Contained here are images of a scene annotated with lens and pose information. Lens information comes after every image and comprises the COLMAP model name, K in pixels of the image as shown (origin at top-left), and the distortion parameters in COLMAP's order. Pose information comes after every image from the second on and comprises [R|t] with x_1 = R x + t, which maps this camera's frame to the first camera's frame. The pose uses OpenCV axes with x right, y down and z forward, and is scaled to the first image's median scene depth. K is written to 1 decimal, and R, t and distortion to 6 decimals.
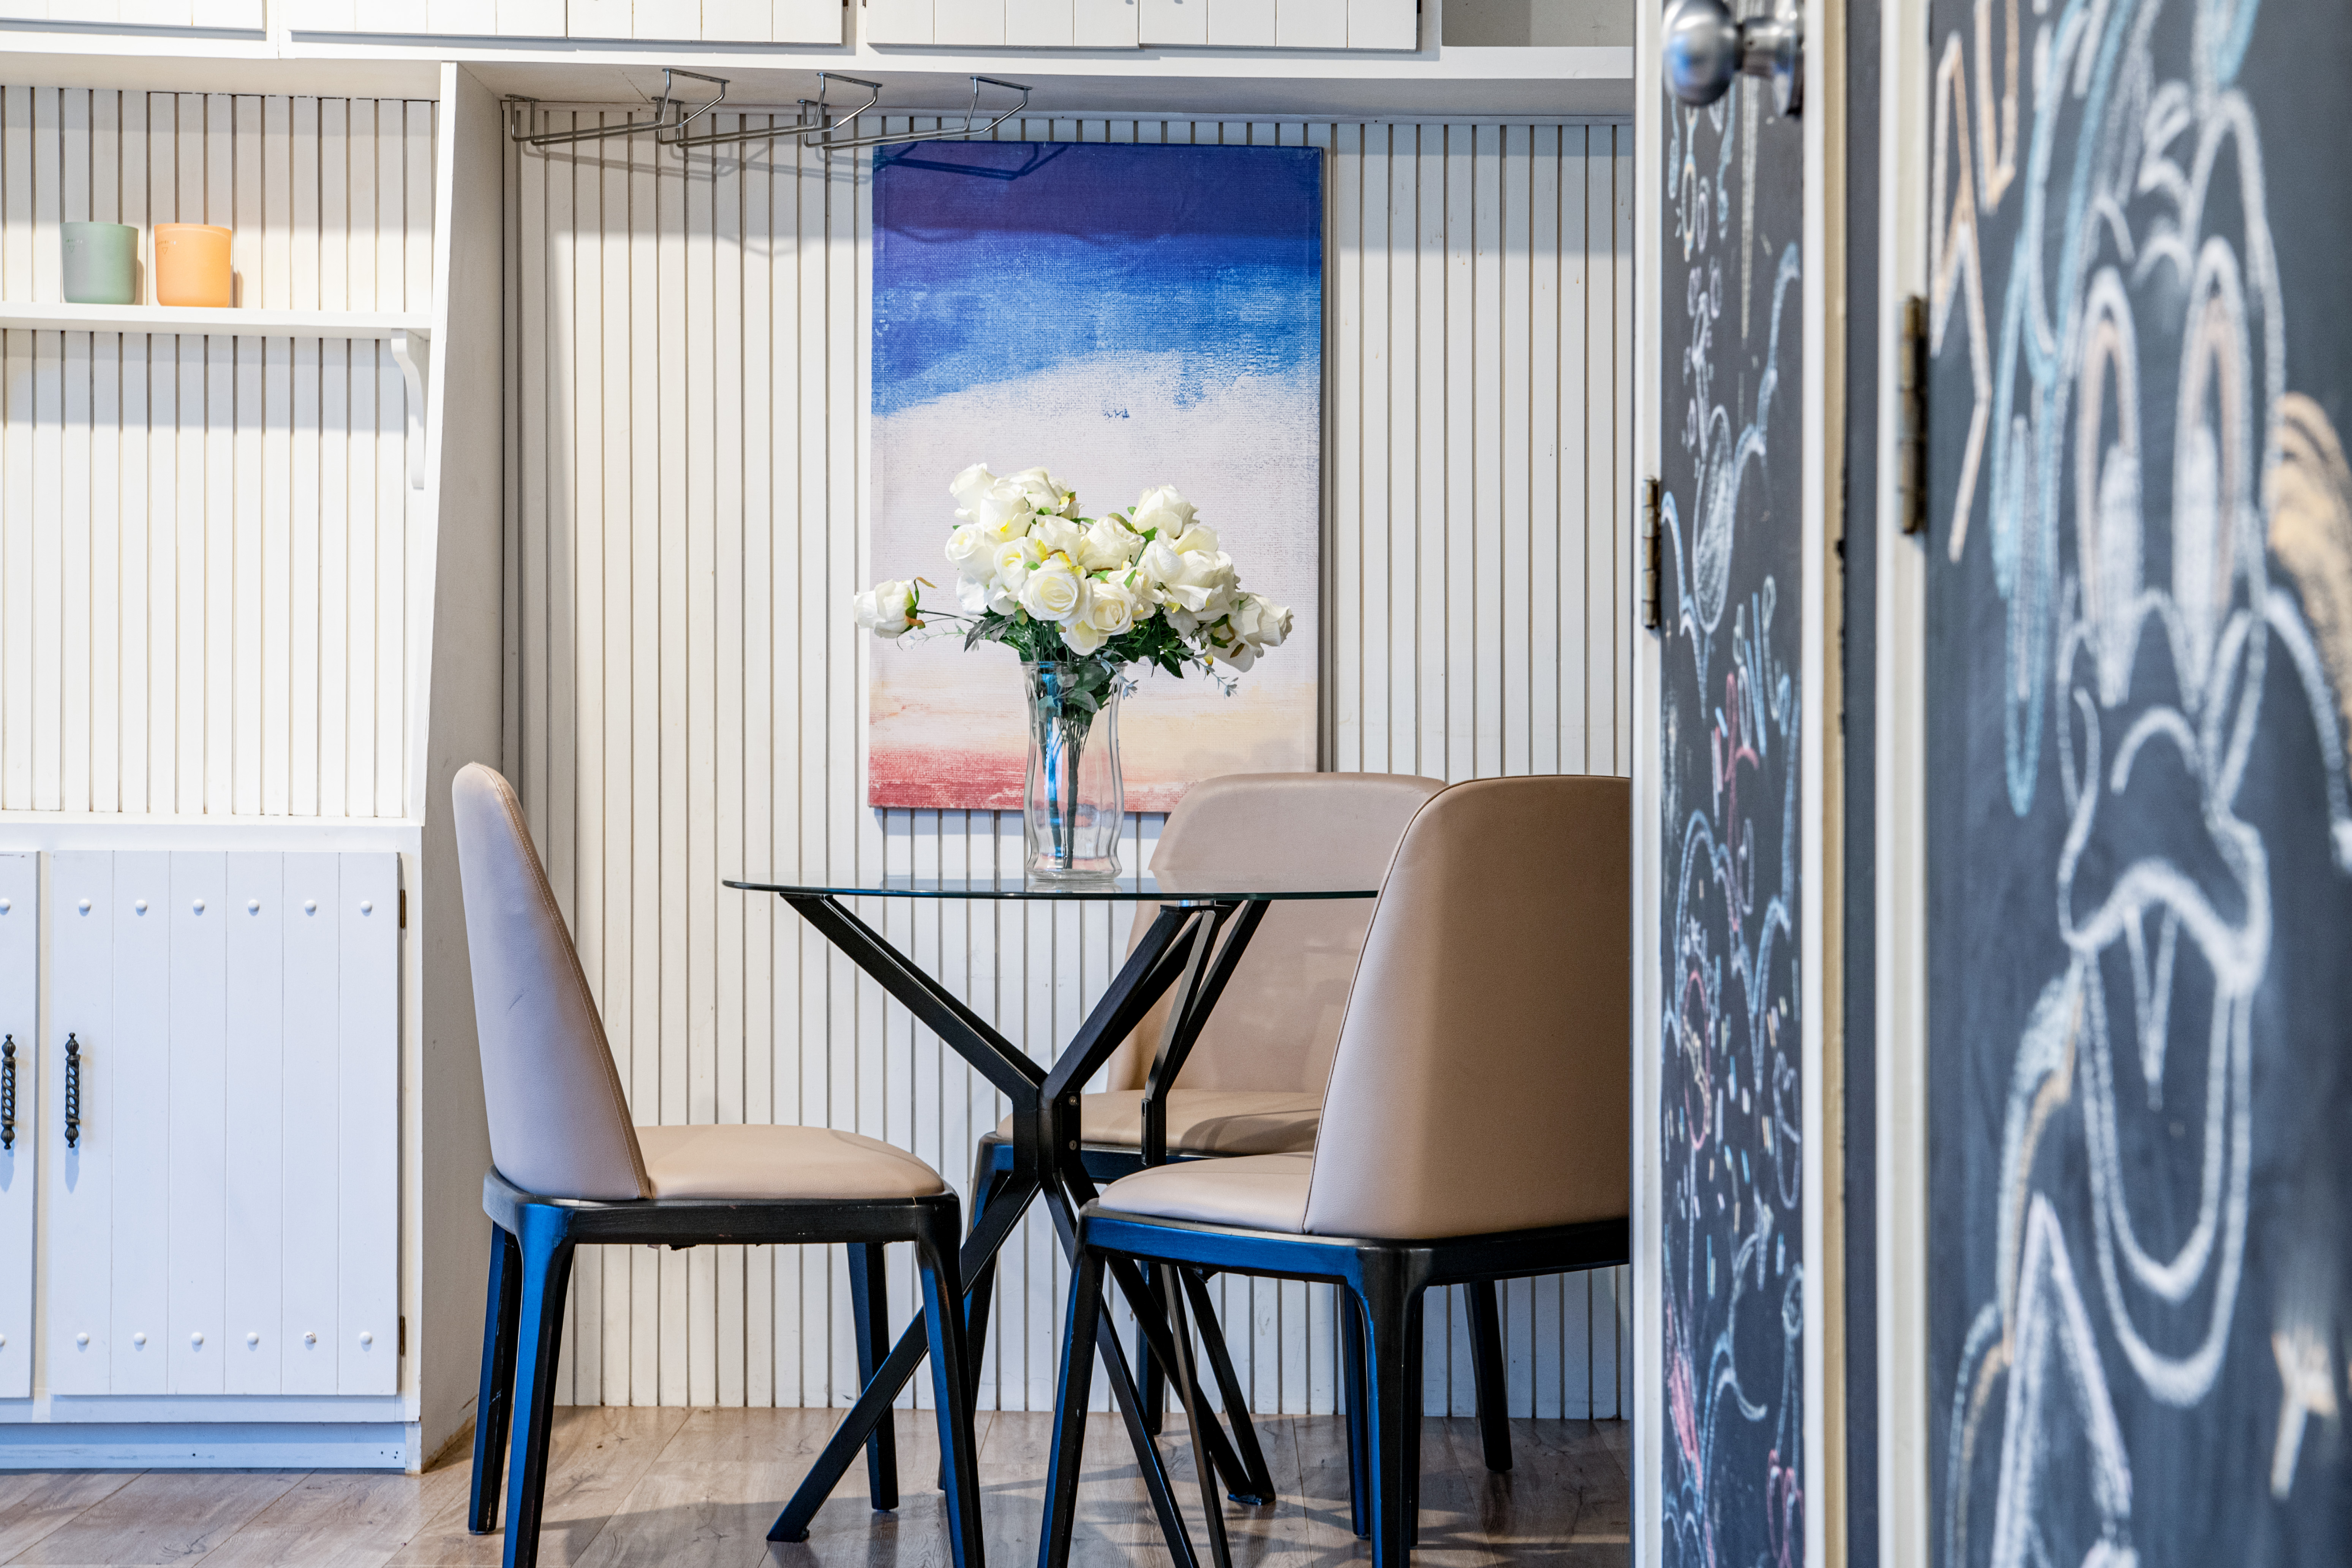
lens RADIAL K [[4074.3, 0, 1312.1], [0, 4074.3, 791.5], [0, 0, 1]] dist [0.202649, -0.113348]
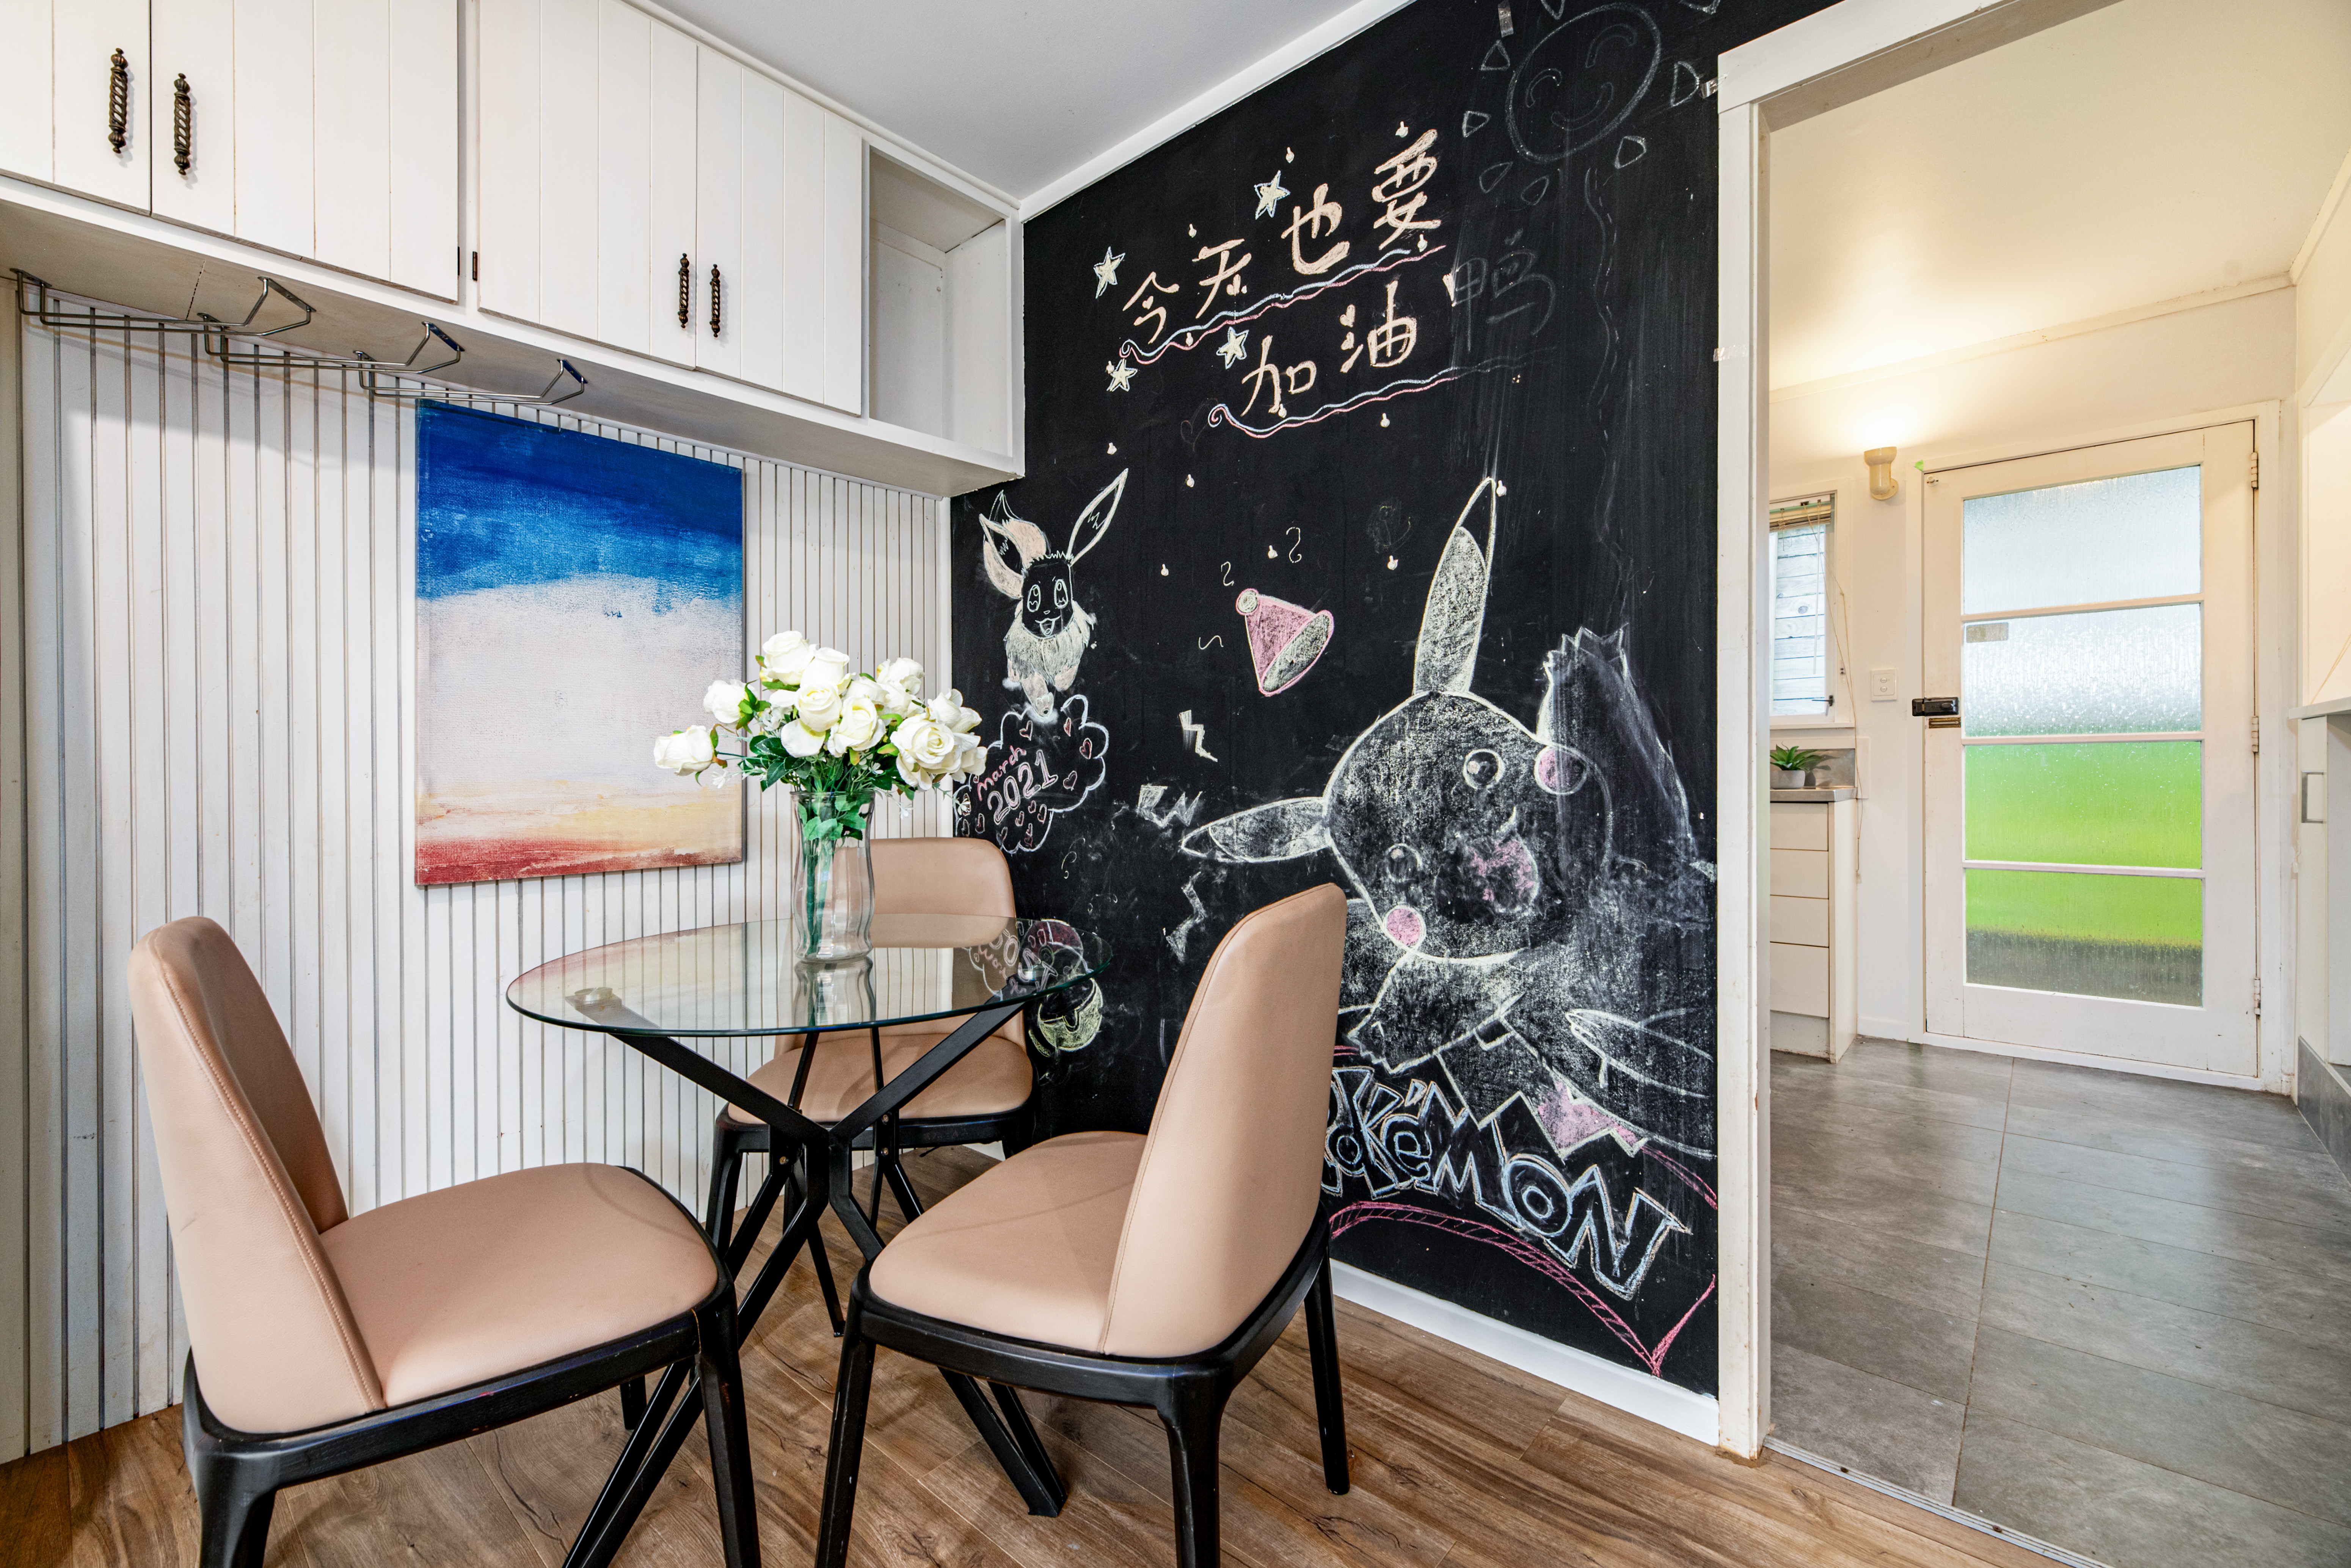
lens RADIAL K [[976.5, 0, 1175.9], [0, 976.5, 770.9], [0, 0, 1]] dist [-0.000658, -0.000373]
pose [[0.683638, -0.022683, 0.729468, -0.173154], [0.020368, 0.999721, 0.011998, -0.033369], [-0.729537, 0.006656, 0.683909, 0.593339]]
